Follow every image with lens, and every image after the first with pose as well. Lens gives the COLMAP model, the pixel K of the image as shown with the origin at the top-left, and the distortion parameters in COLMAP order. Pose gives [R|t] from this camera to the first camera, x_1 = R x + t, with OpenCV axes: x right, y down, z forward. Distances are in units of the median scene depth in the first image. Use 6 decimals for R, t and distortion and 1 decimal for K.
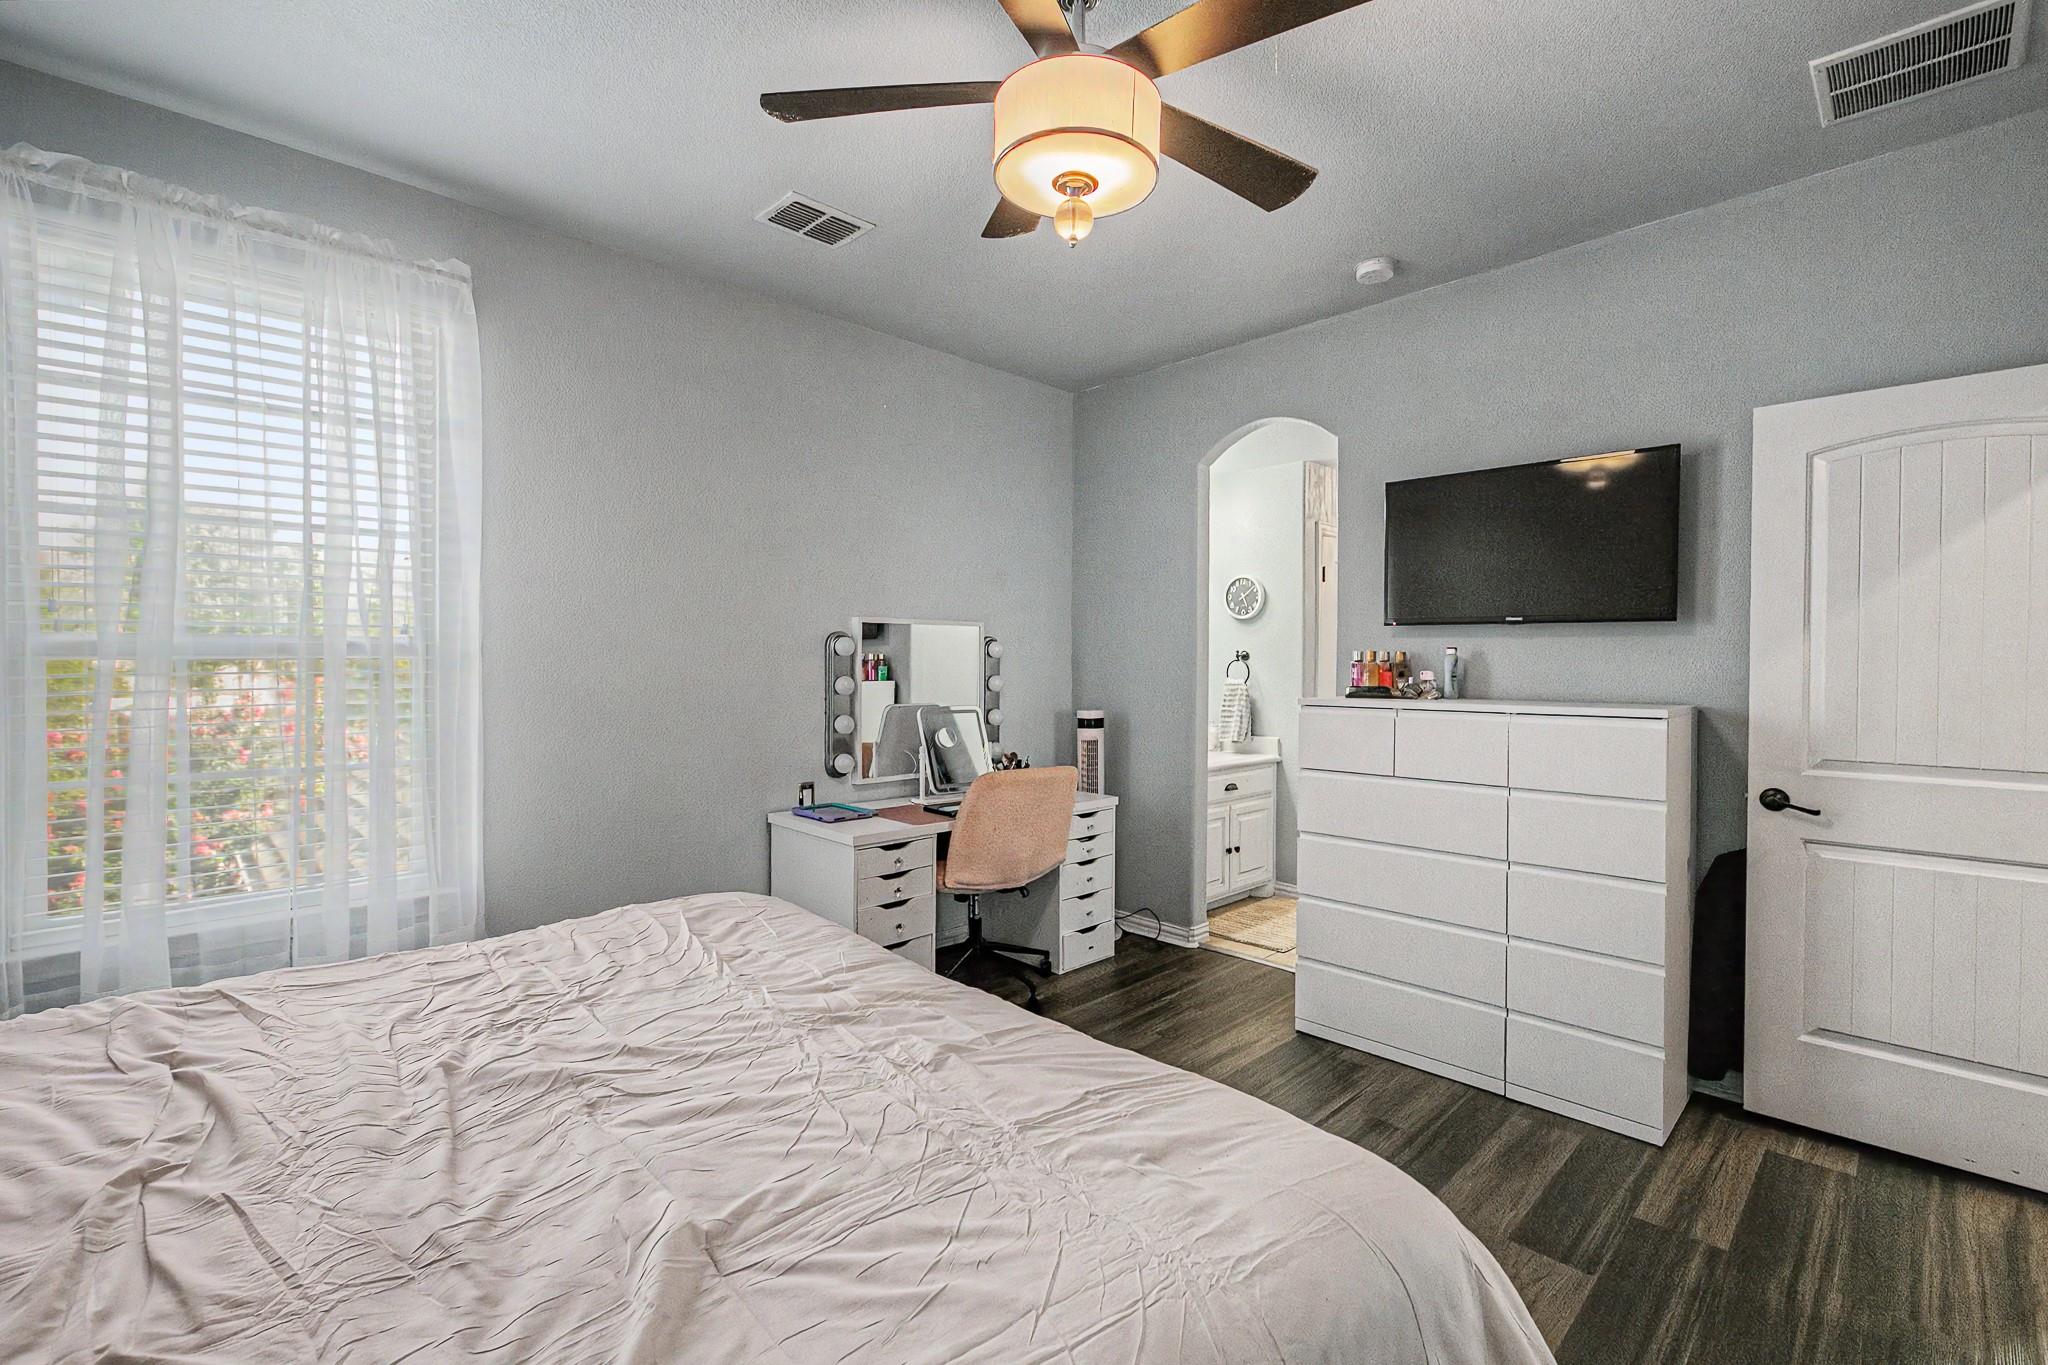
lens RADIAL K [[894.0, 0, 1022.9], [0, 894.0, 683.3], [0, 0, 1]] dist [-0.002423, 0.000821]
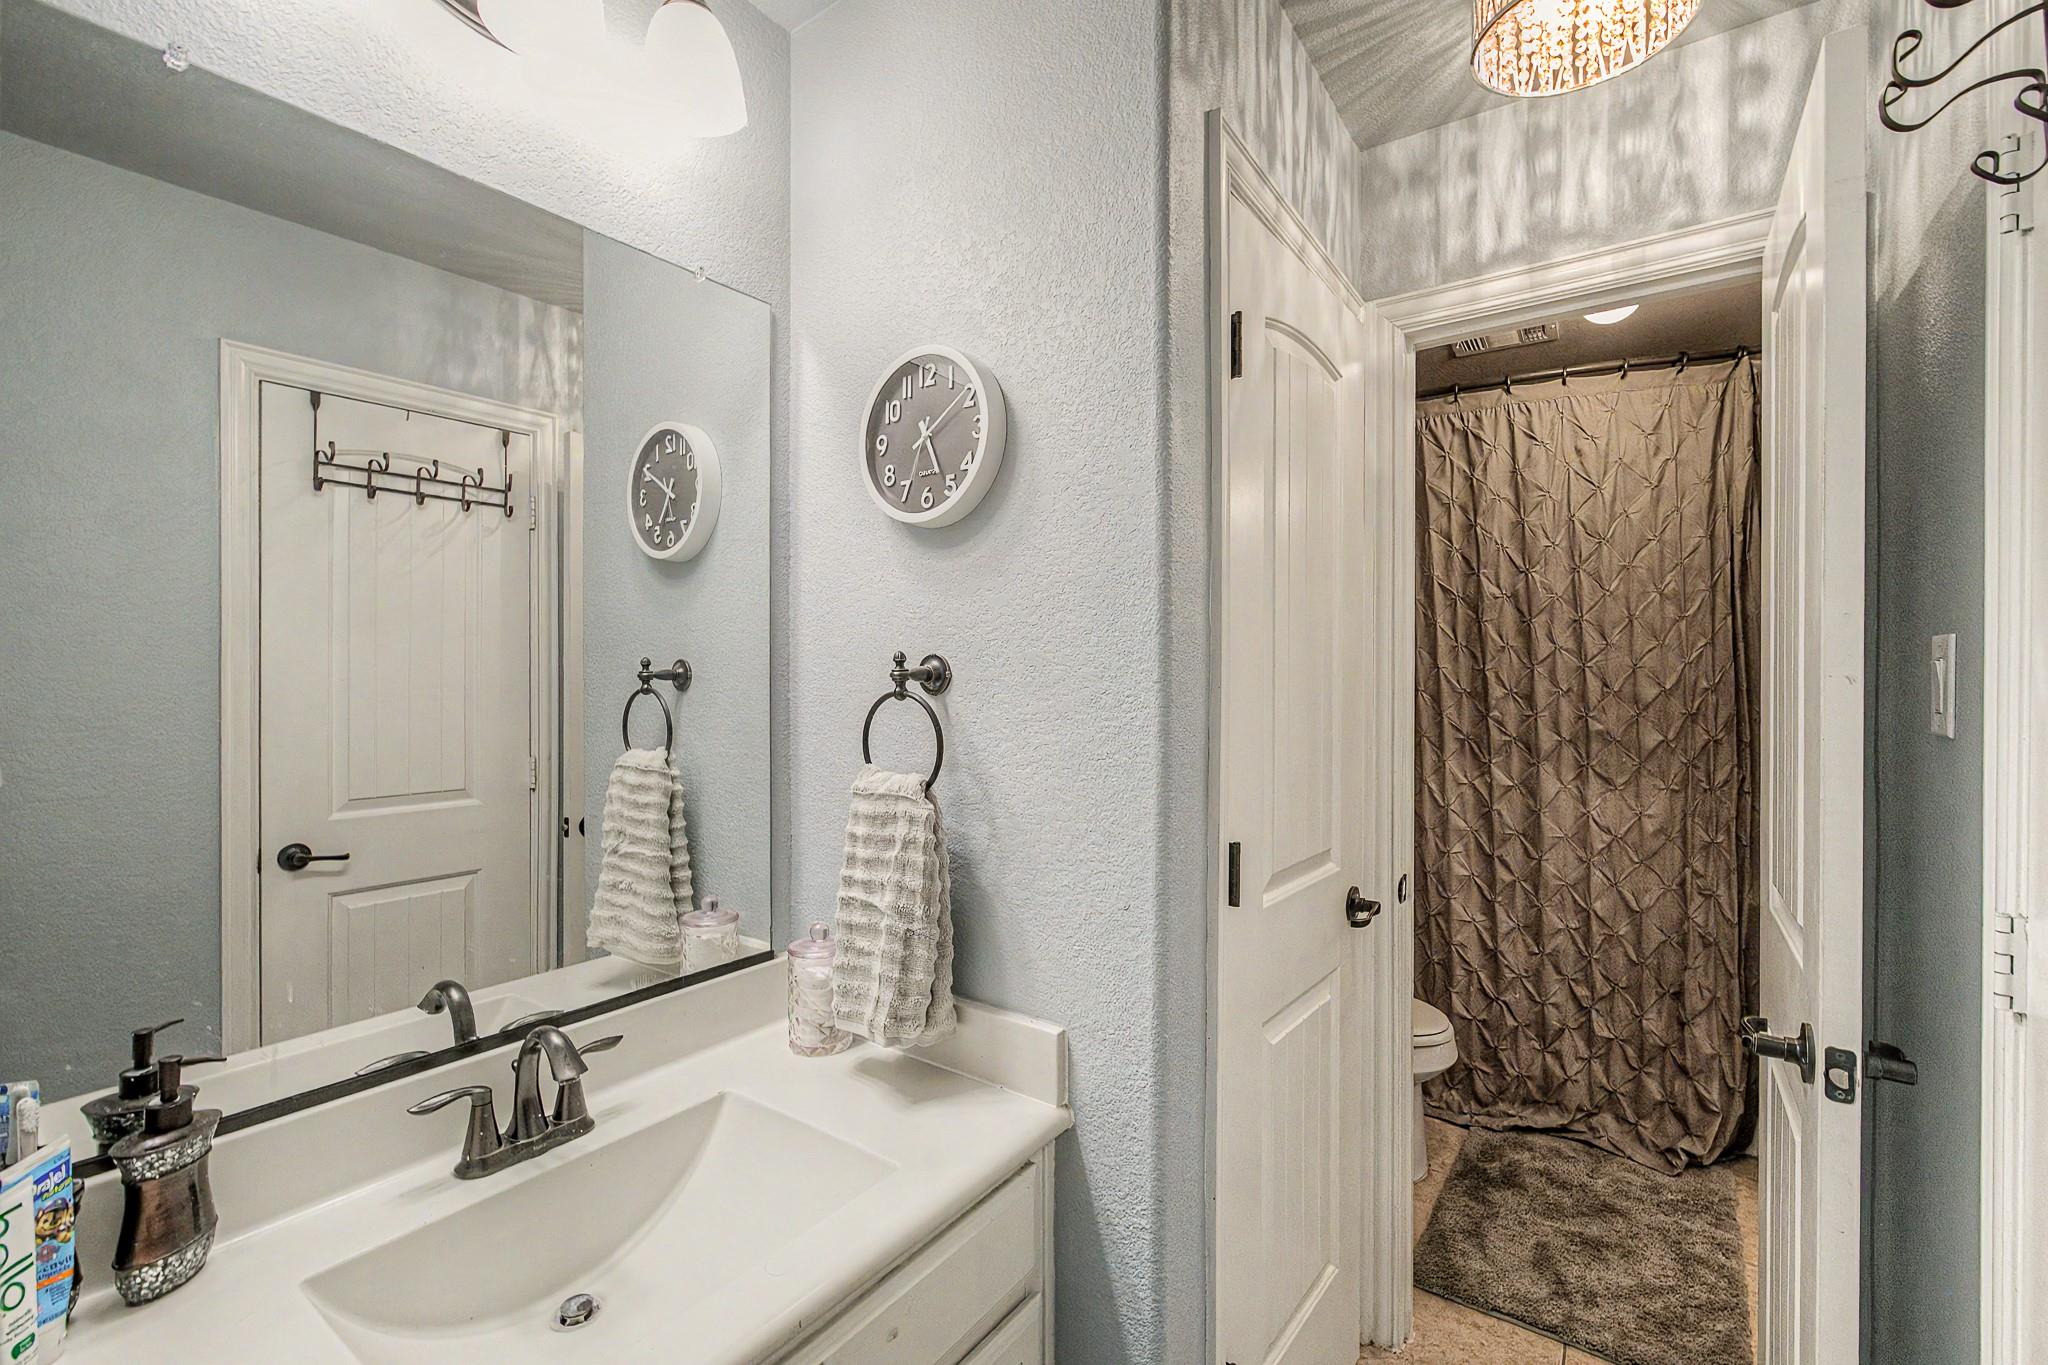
lens RADIAL K [[894.0, 0, 1023.7], [0, 894.0, 679.9], [0, 0, 1]] dist [-0.002423, 0.000821]
pose [[0.982805, 0.004124, 0.184598, 0.228705], [-0.003609, 0.999989, -0.003126, -0.028988], [-0.184609, 0.002406, 0.982809, 0.757509]]
